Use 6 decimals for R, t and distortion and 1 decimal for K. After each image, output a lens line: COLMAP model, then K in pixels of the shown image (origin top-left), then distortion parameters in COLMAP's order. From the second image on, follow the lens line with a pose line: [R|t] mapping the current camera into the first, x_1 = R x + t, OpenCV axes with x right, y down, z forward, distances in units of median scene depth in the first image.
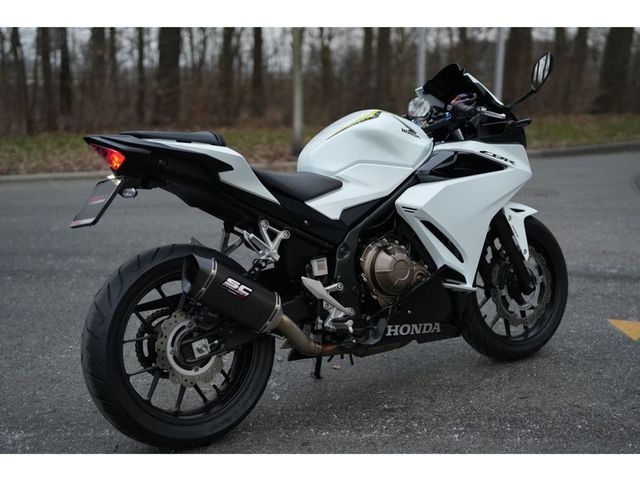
lens RADIAL K [[885.8, 0, 320.0], [0, 885.8, 240.0], [0, 0, 1]] dist [-0.082271, 0.929096]
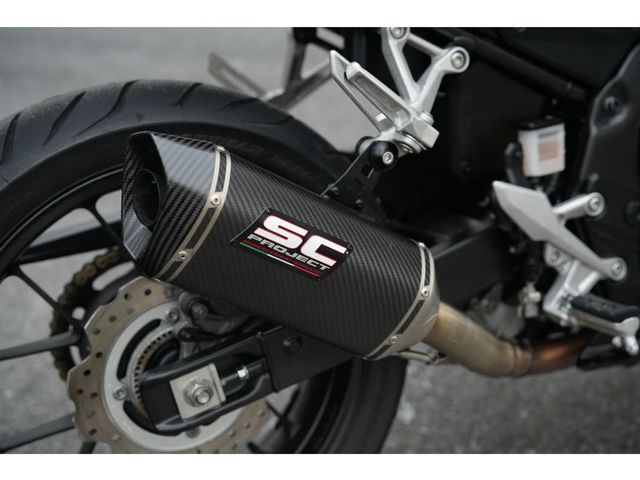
lens RADIAL K [[885.8, 0, 320.0], [0, 885.8, 240.0], [0, 0, 1]] dist [-0.082271, 0.929096]
pose [[0.988907, 0.058753, -0.136421, -0.040531], [-0.023831, 0.969306, 0.244701, -0.021339], [0.146611, -0.238735, 0.959954, 0.650203]]
